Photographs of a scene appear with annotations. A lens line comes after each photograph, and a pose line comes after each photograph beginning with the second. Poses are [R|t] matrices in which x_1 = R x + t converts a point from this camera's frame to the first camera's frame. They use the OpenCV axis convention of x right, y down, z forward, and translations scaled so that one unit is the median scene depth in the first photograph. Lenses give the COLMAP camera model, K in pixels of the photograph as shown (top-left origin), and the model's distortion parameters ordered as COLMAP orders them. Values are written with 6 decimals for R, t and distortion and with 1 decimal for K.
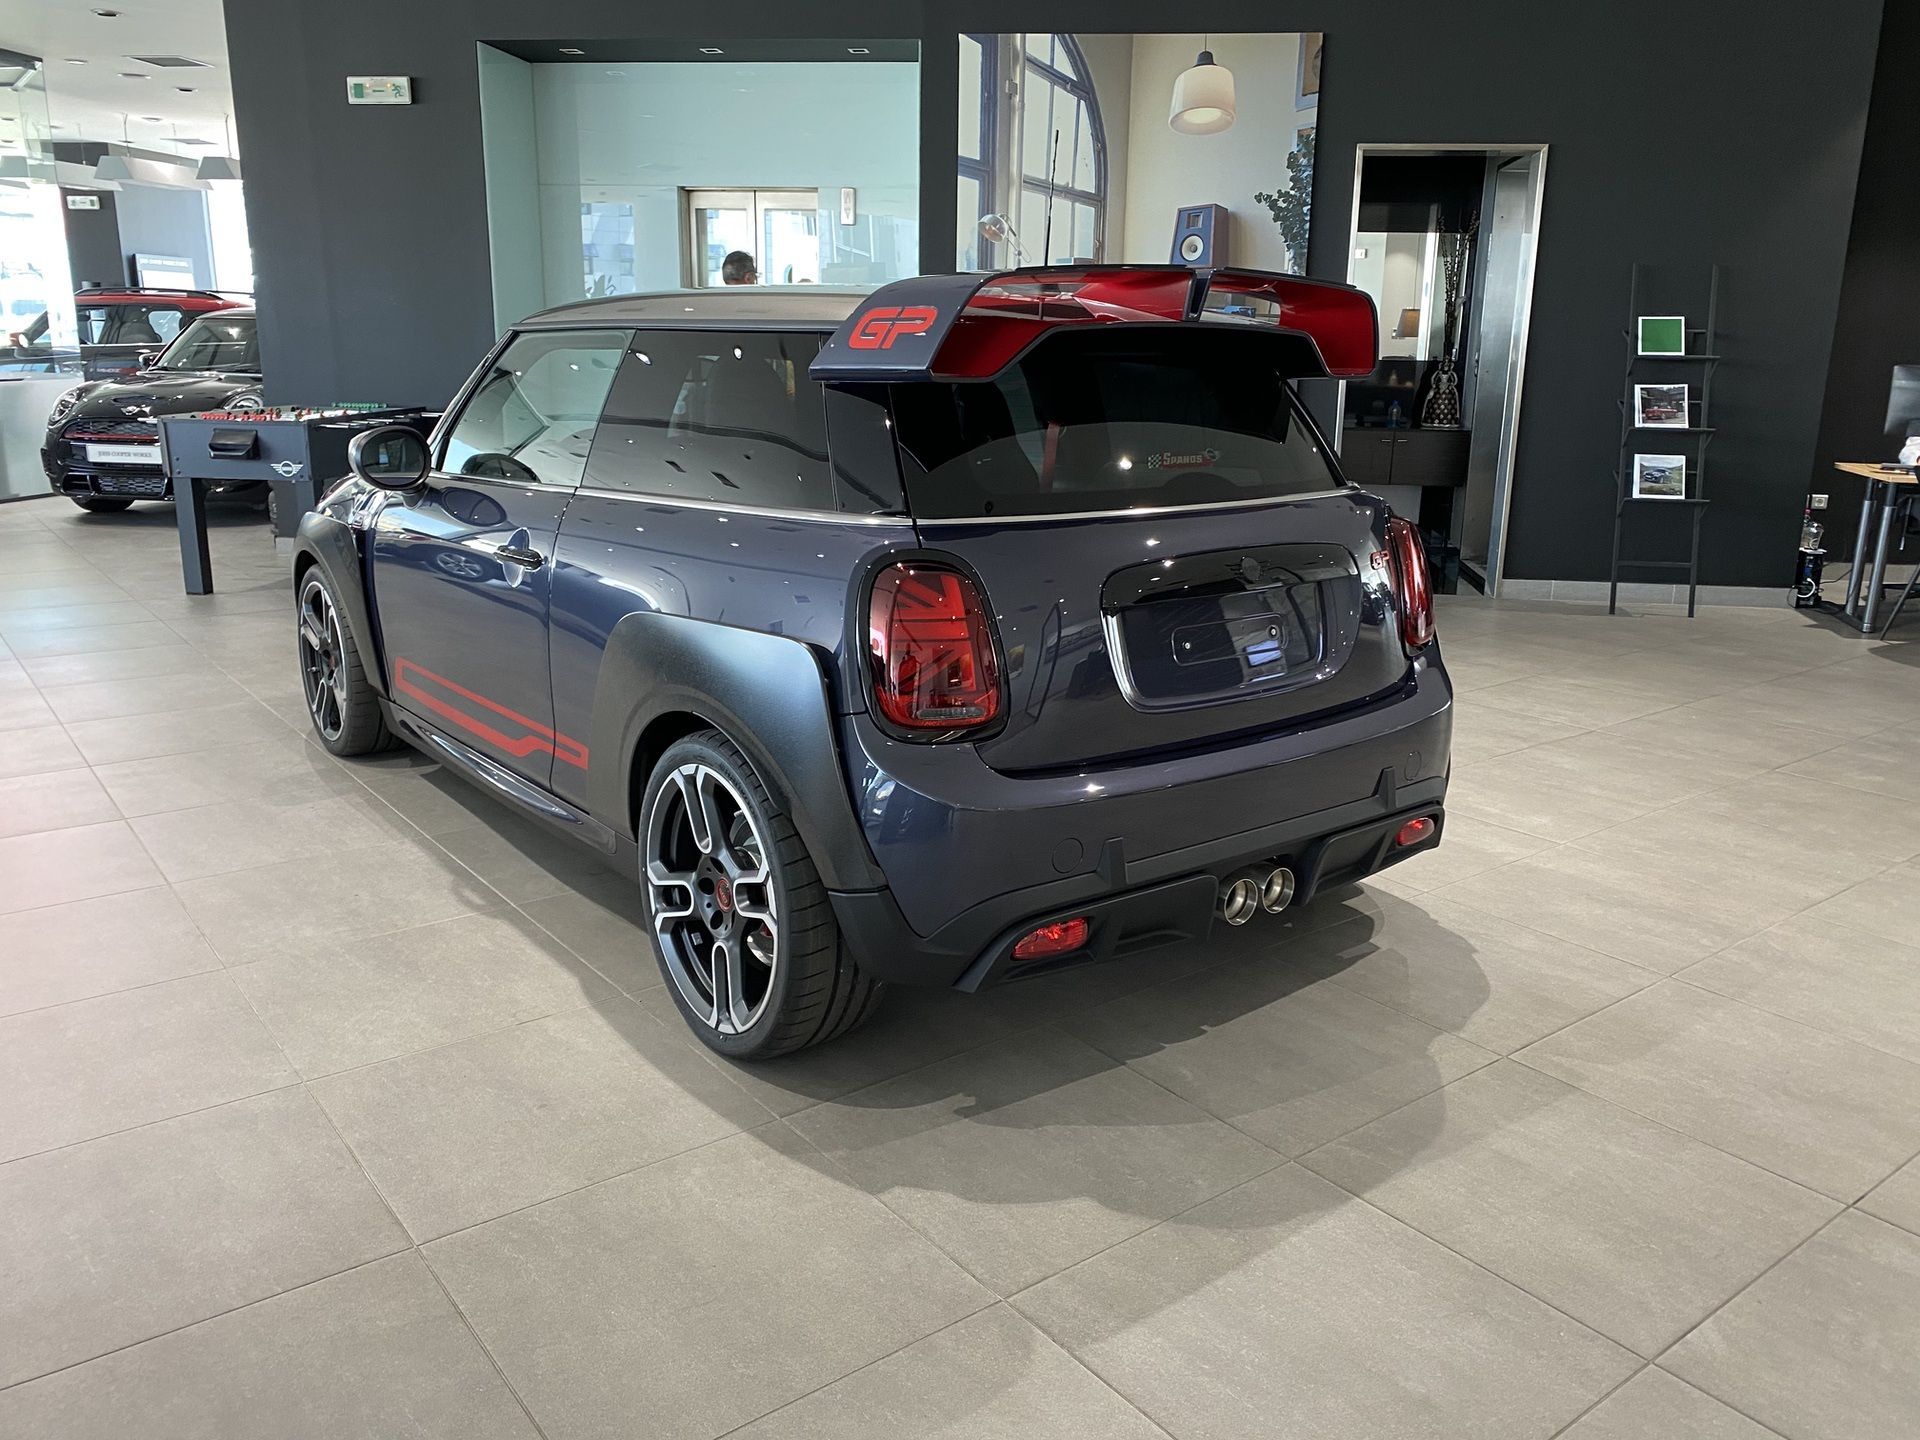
lens RADIAL K [[1468.0, 0, 976.6], [0, 1468.0, 714.3], [0, 0, 1]] dist [0.019625, -0.025538]
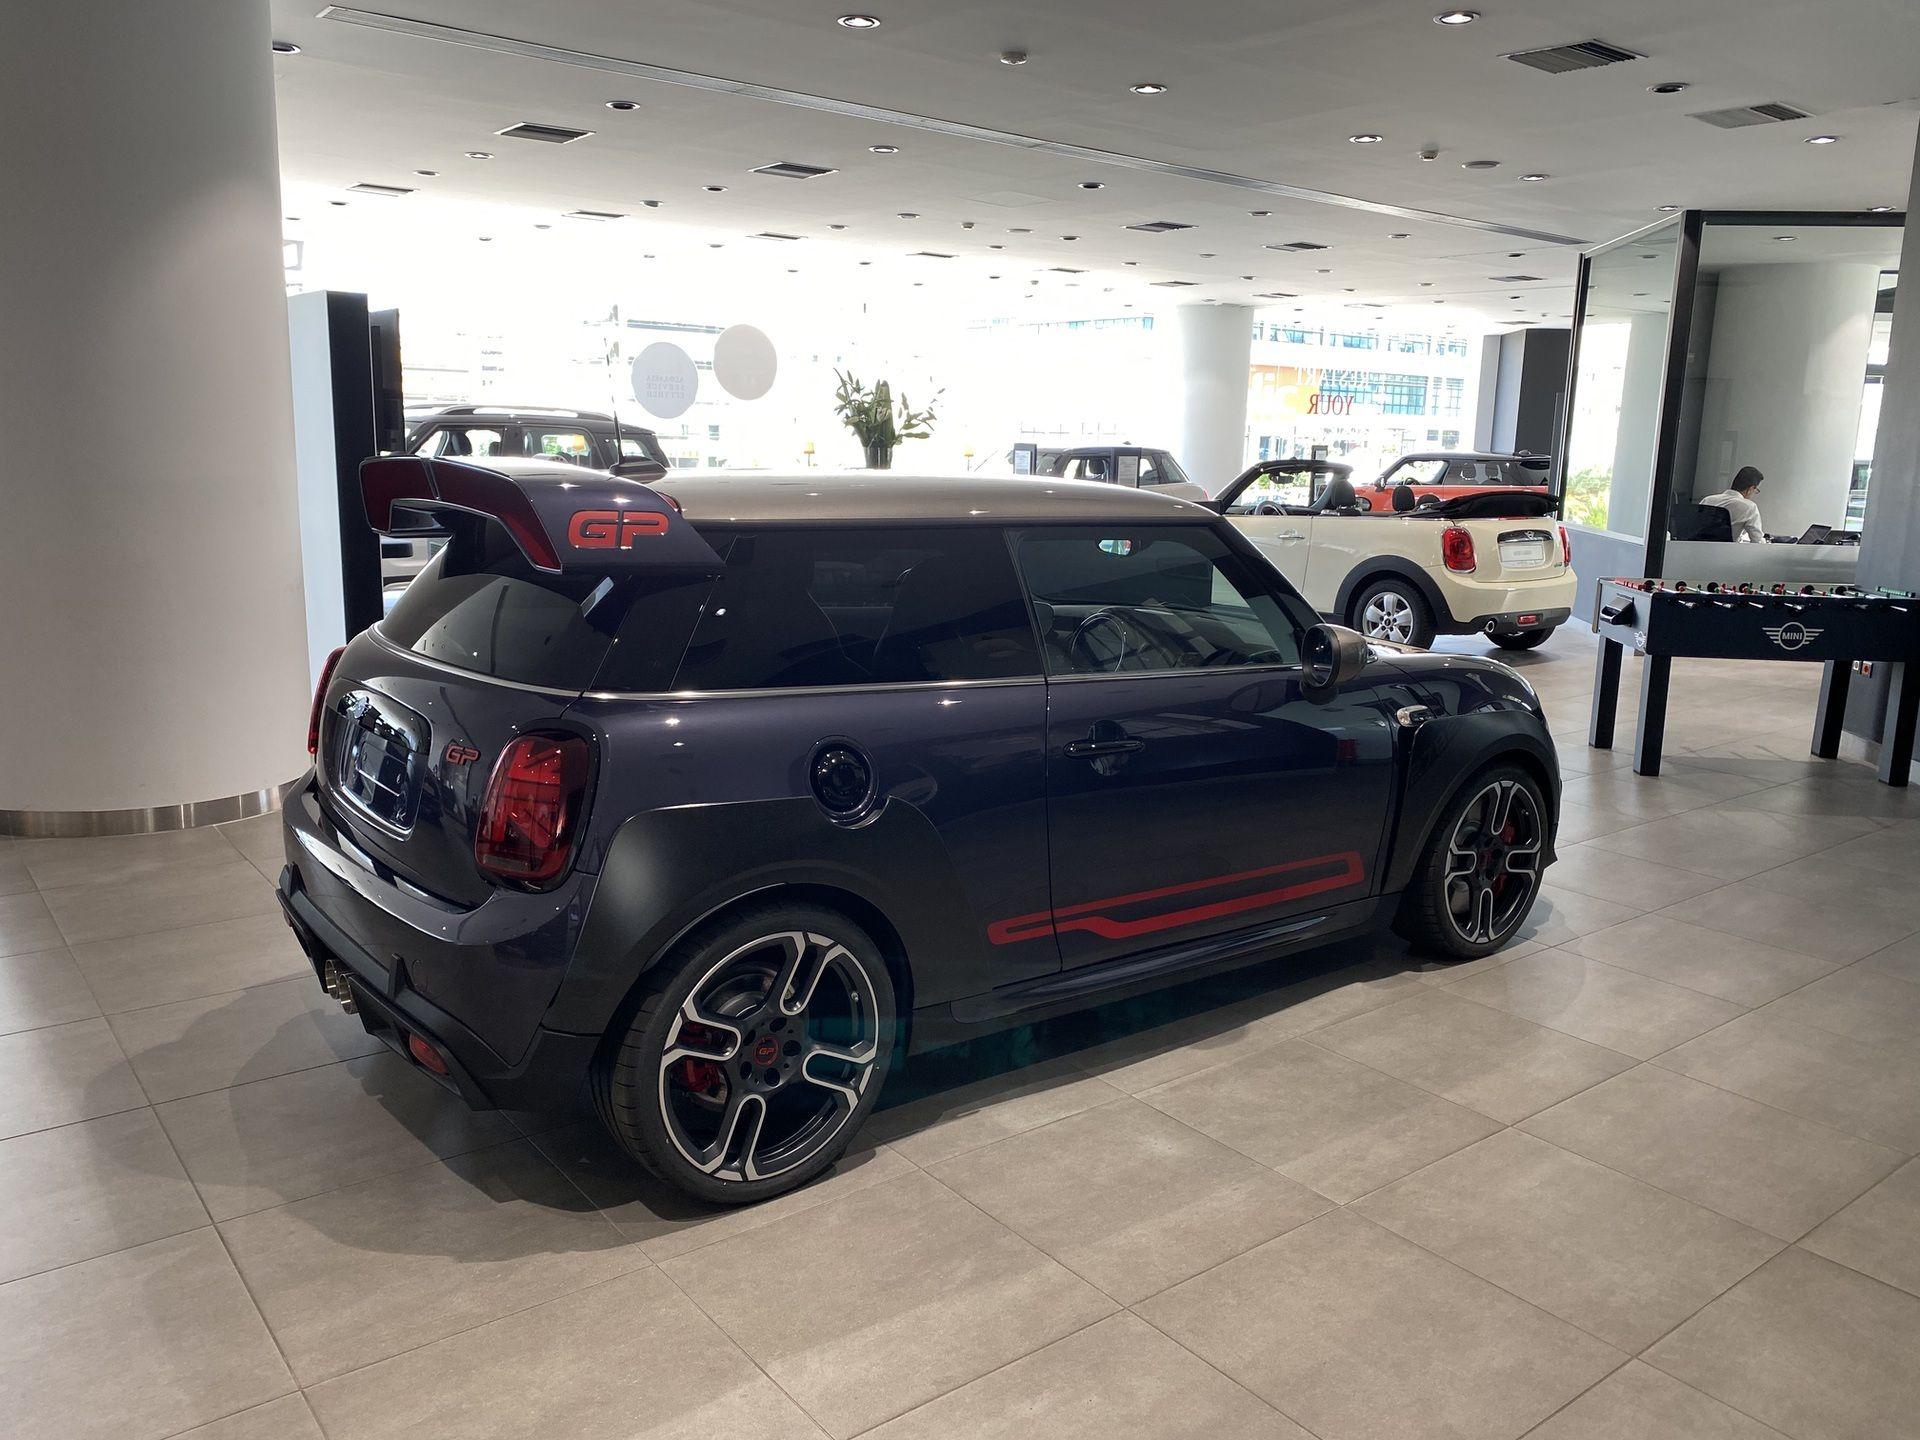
lens RADIAL K [[1468.0, 0, 963.7], [0, 1468.0, 715.1], [0, 0, 1]] dist [0.019625, -0.025538]
pose [[0.007912, 0.177057, -0.984169, 0.929763], [-0.275703, 0.946439, 0.168052, -0.292040], [0.961210, 0.270008, 0.056304, 0.965750]]
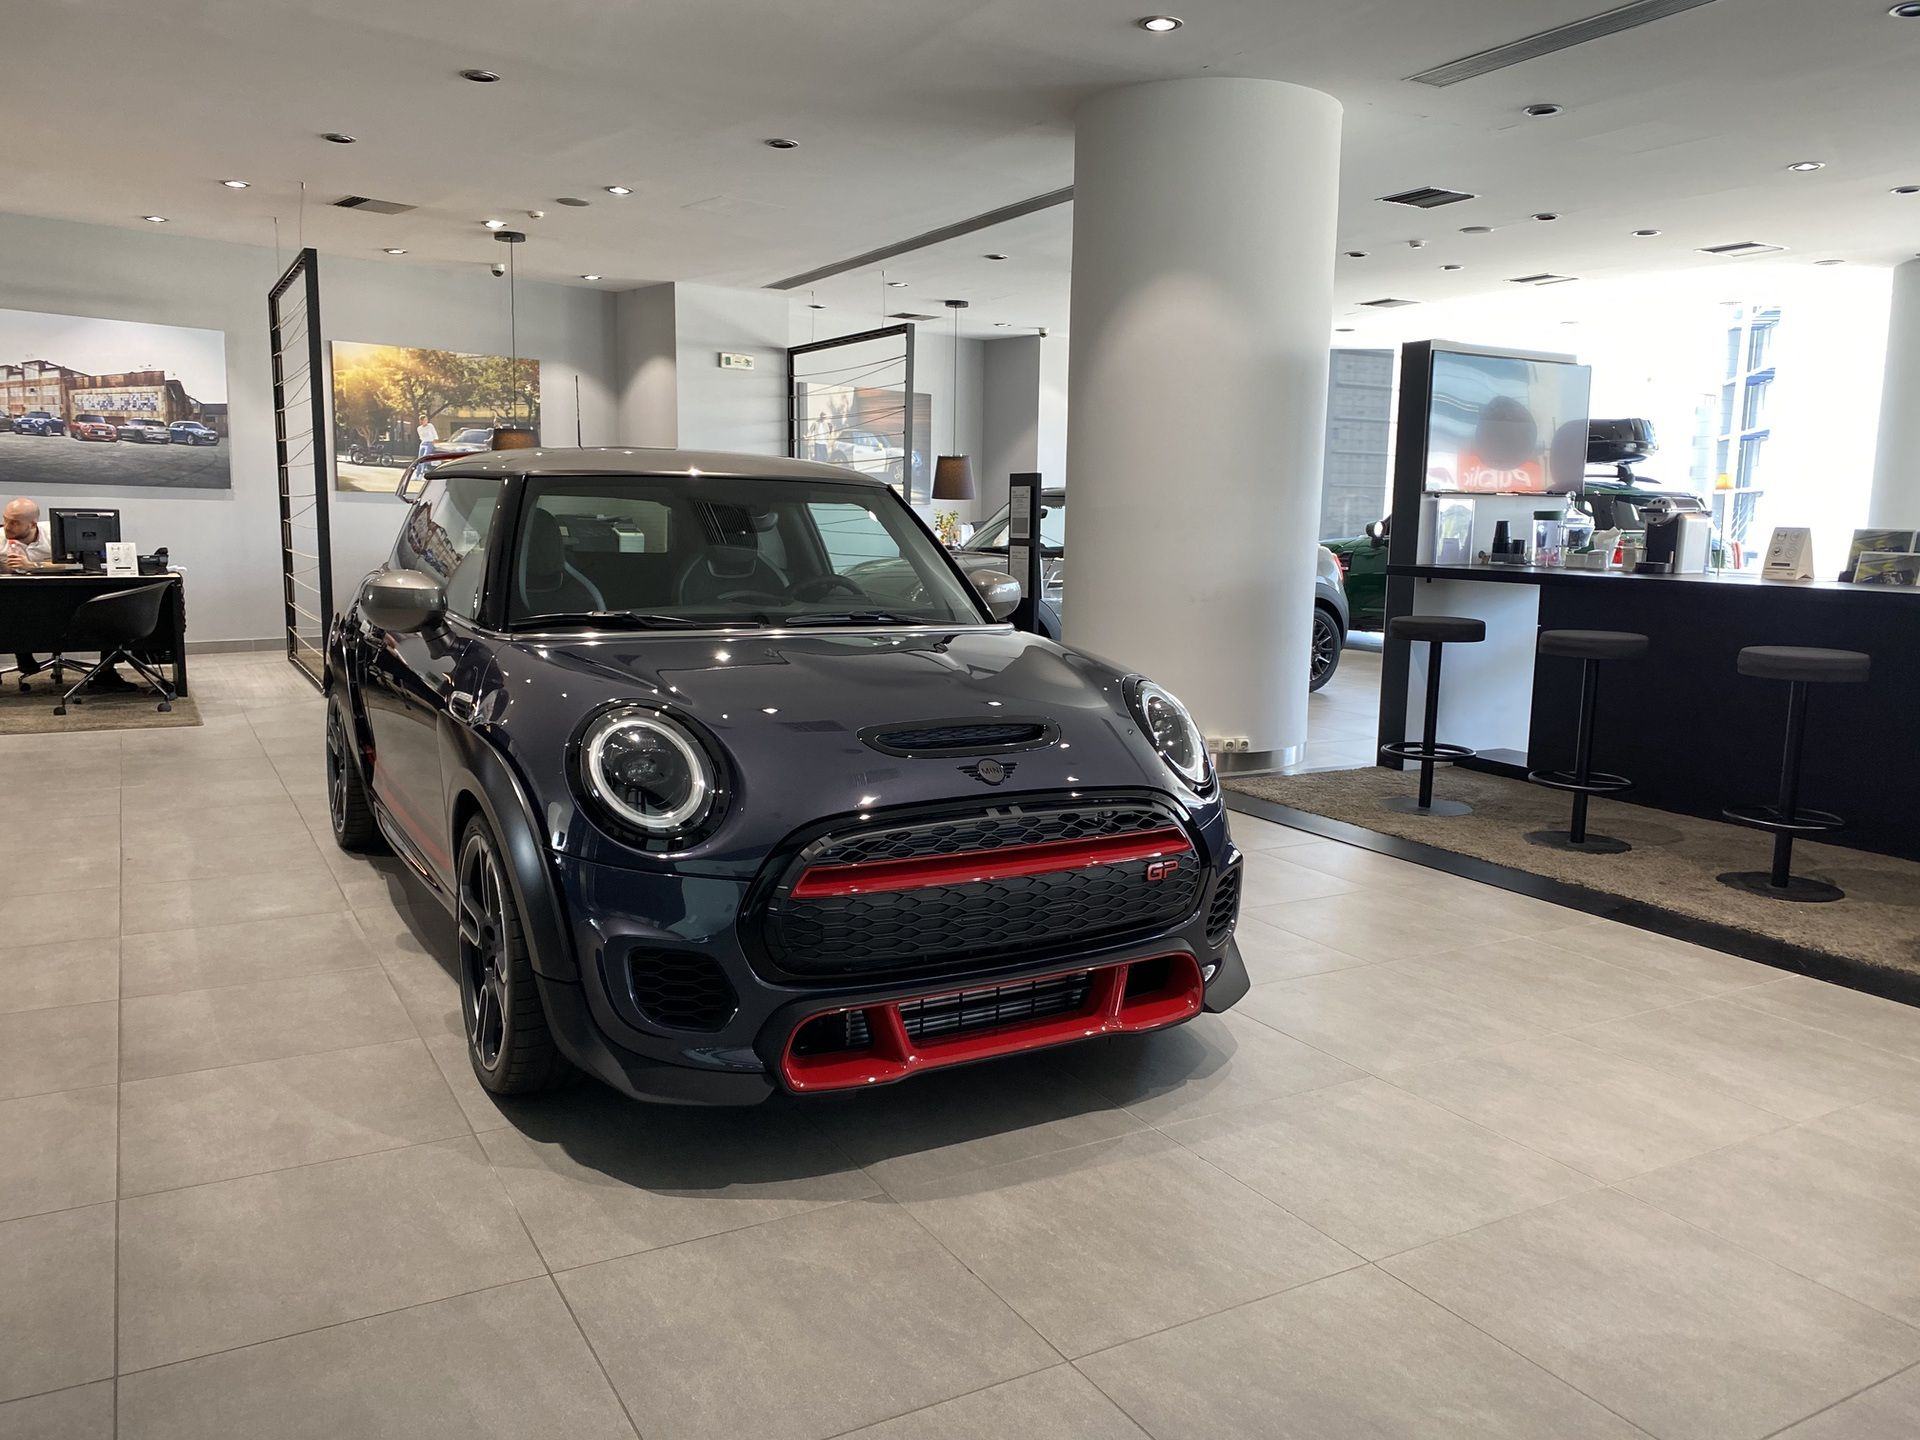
lens RADIAL K [[1468.0, 0, 982.3], [0, 1468.0, 708.4], [0, 0, 1]] dist [0.019625, -0.025538]
pose [[-0.990074, -0.051819, 0.130643, -0.542217], [0.000794, 0.927469, 0.373899, -0.531614], [-0.140542, 0.370292, -0.918222, 2.111756]]
